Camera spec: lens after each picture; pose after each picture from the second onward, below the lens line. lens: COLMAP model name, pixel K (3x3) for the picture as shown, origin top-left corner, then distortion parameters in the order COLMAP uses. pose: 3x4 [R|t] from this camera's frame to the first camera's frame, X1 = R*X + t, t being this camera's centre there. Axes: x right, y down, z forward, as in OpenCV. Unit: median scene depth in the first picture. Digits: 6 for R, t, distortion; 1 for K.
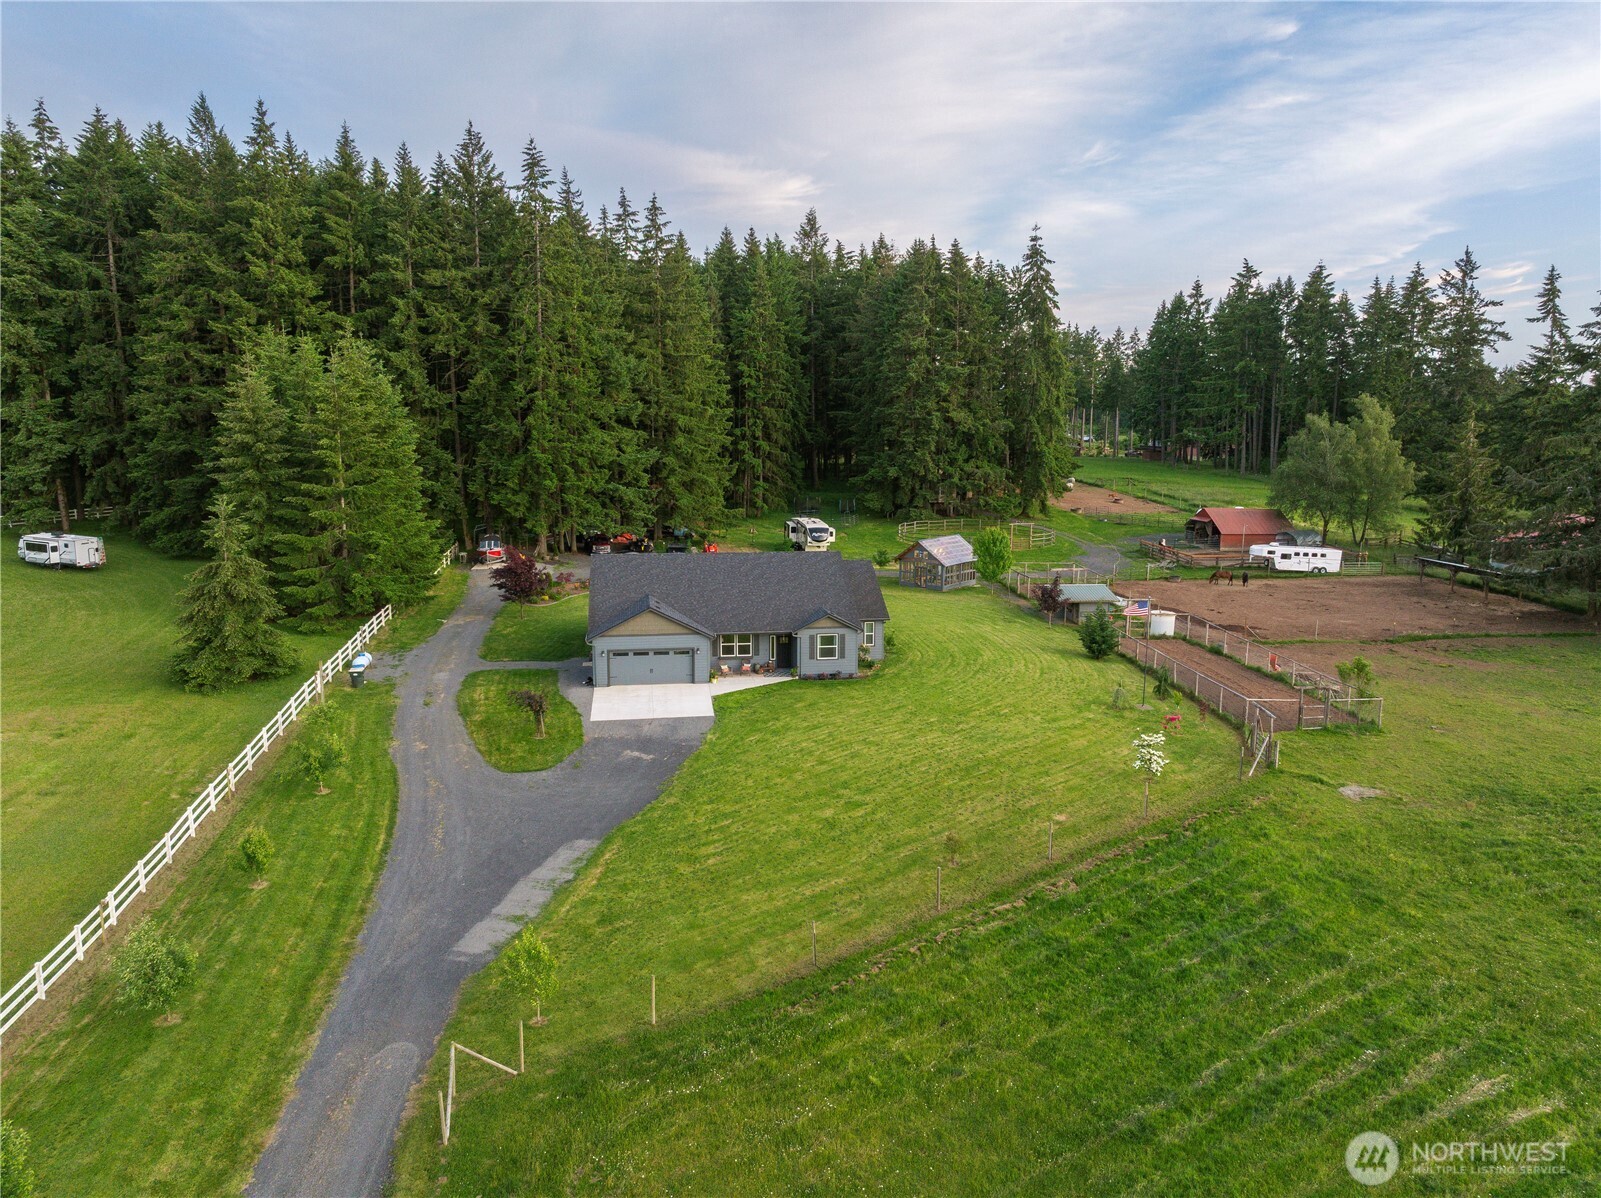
lens RADIAL K [[1143.4, 0, 804.0], [0, 1143.4, 601.8], [0, 0, 1]] dist [-0.040567, 0.014464]
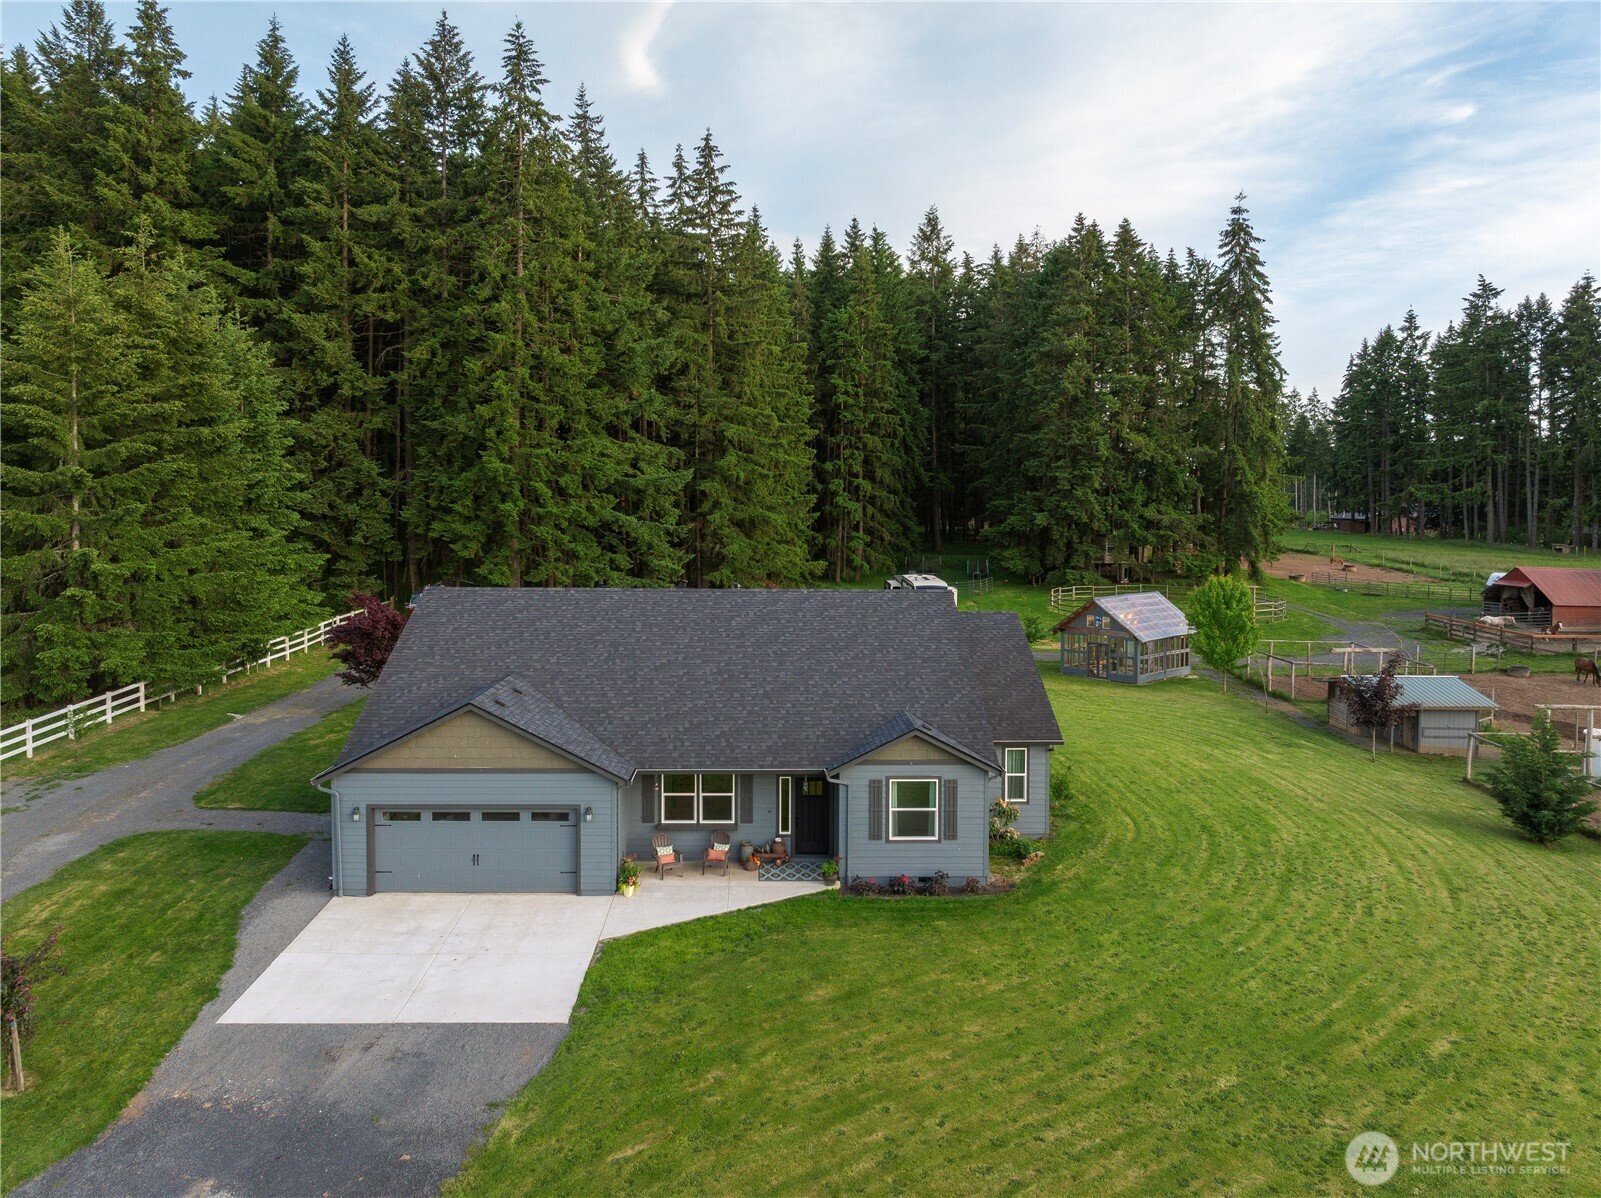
lens RADIAL K [[1143.4, 0, 797.2], [0, 1143.4, 525.0], [0, 0, 1]] dist [-0.040567, 0.014464]
pose [[0.992389, 0.003812, -0.123083, 0.018407], [-0.022126, 0.988775, -0.147768, -0.000259], [0.121138, 0.149366, 0.981333, 0.366890]]
